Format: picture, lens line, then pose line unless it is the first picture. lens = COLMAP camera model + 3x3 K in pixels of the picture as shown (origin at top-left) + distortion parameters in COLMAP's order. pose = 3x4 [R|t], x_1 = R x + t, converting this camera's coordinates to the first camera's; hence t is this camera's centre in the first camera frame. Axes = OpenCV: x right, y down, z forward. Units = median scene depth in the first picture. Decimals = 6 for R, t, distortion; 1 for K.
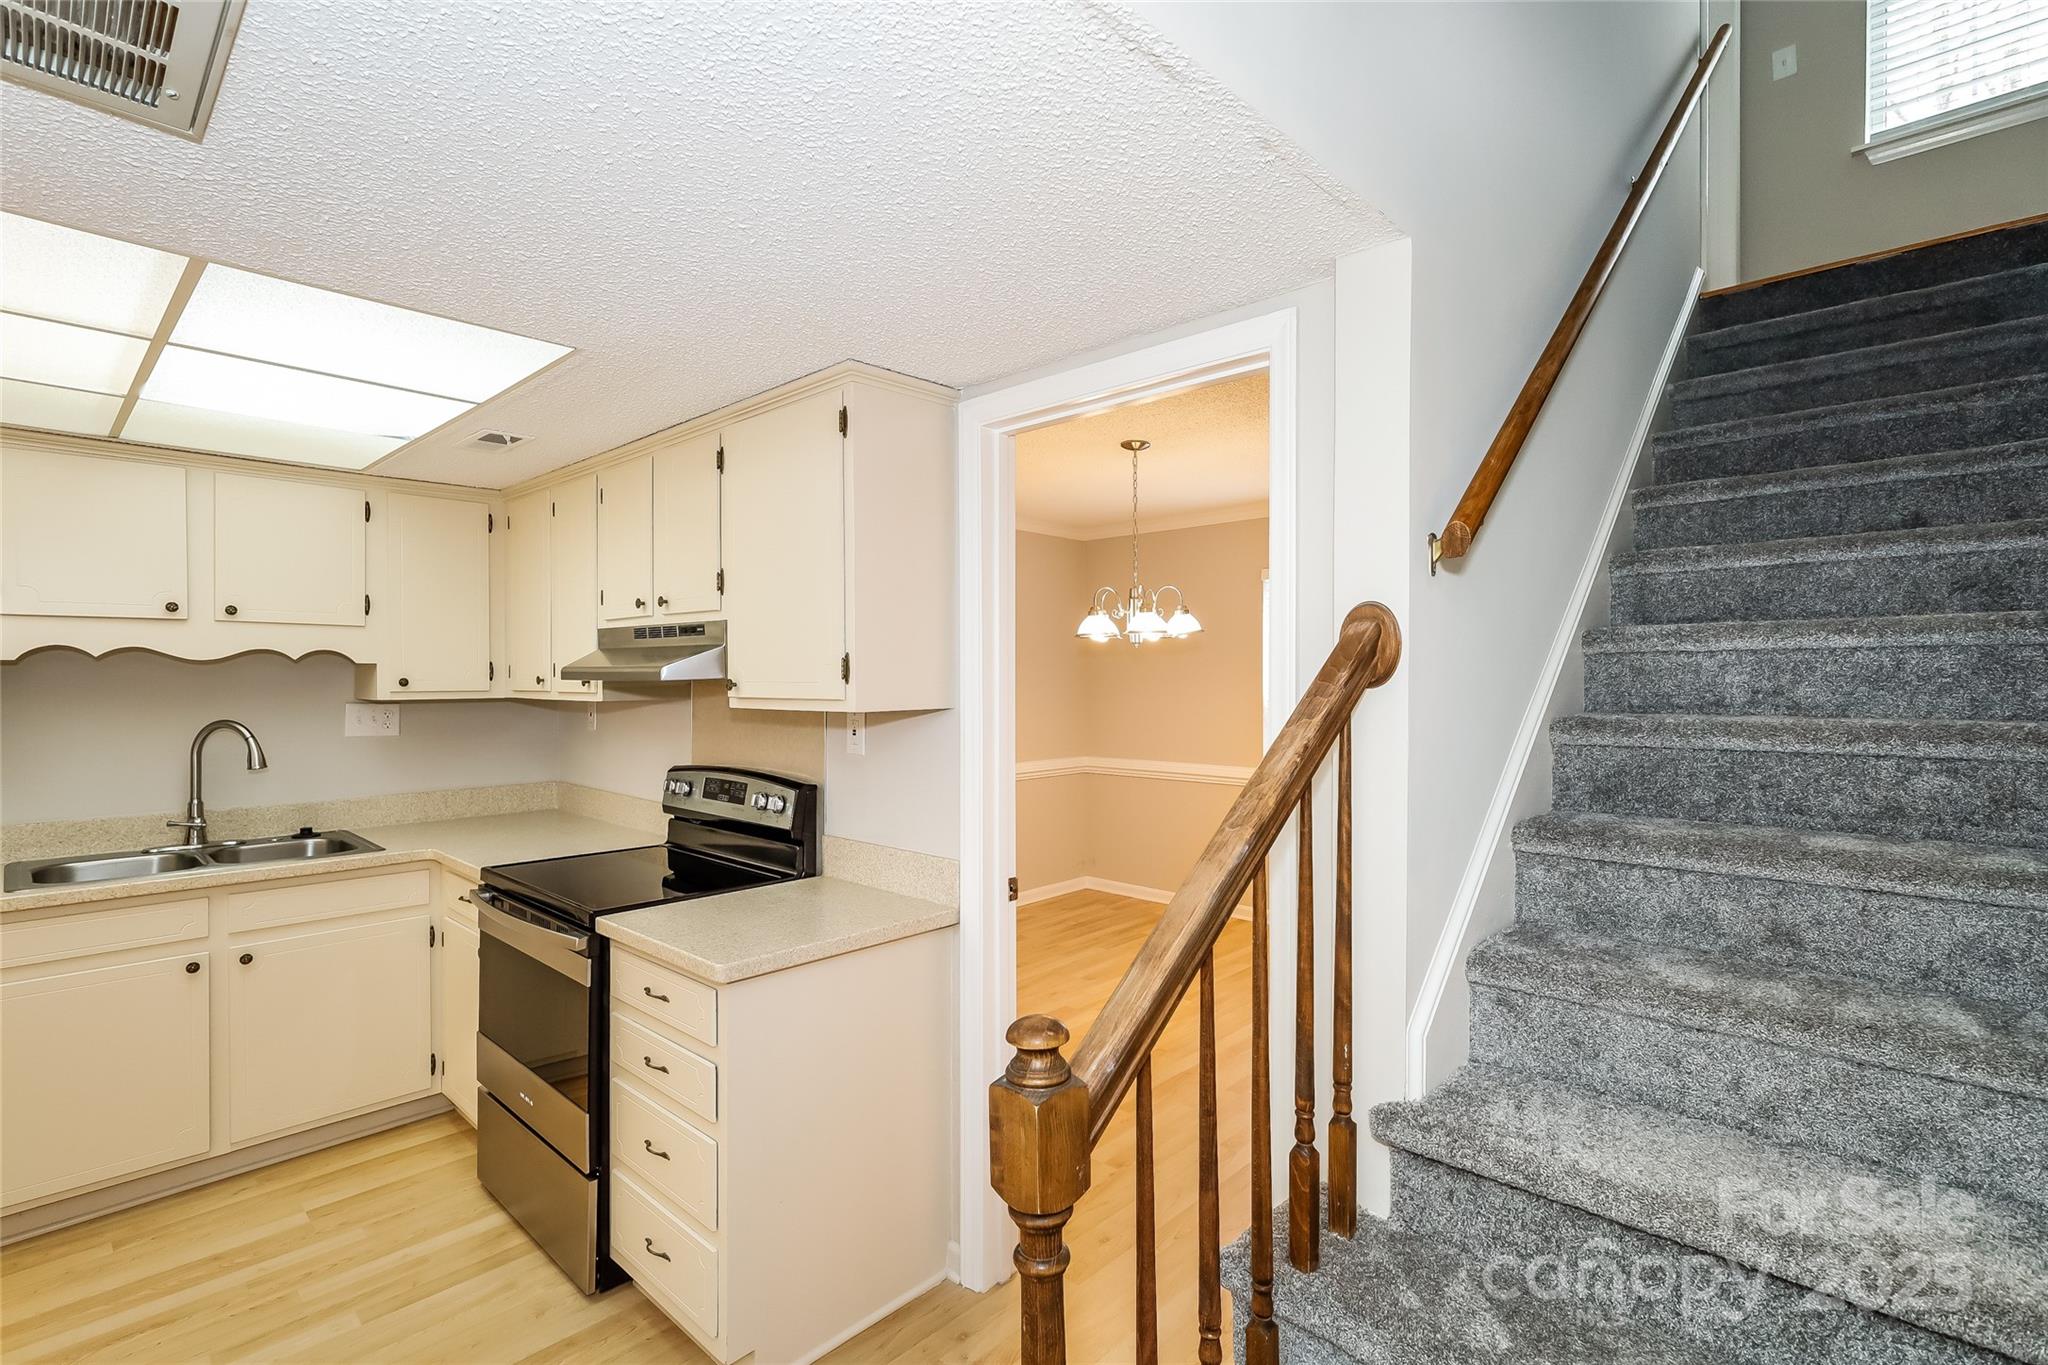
lens RADIAL K [[960.5, 0, 1025.7], [0, 960.5, 675.7], [0, 0, 1]] dist [-0.000464, -0.000228]
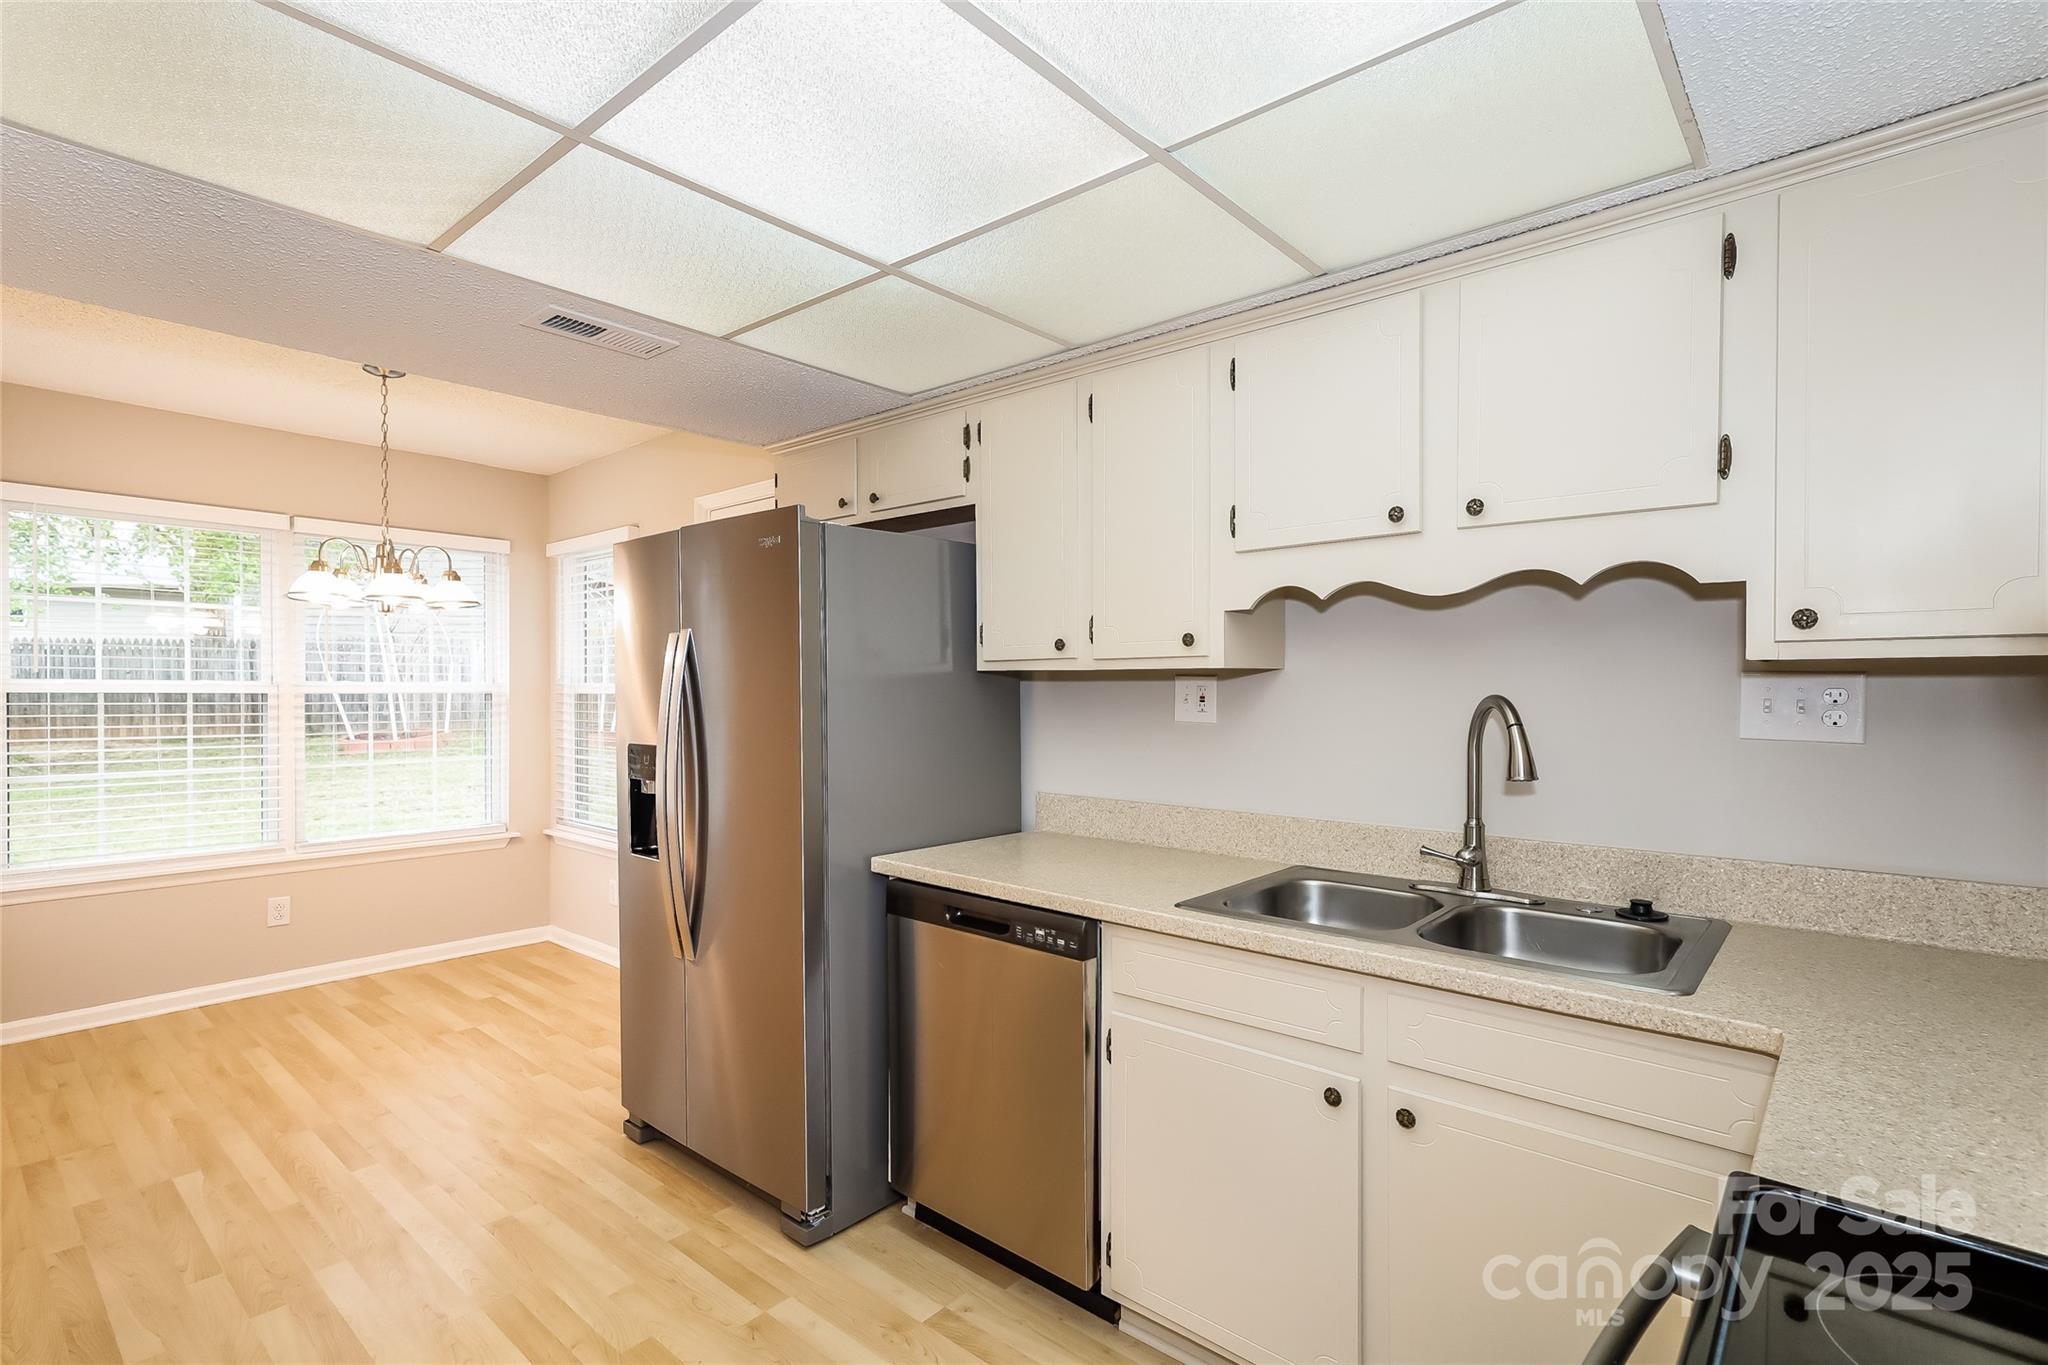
lens RADIAL K [[970.2, 0, 1024.0], [0, 970.2, 682.5], [0, 0, 1]] dist [0.014946, -0.000019]
pose [[0.033586, -0.003717, -0.999429, -0.229786], [-0.000202, 0.999993, -0.003726, 0.041233], [0.999436, 0.000327, 0.033585, 0.682085]]
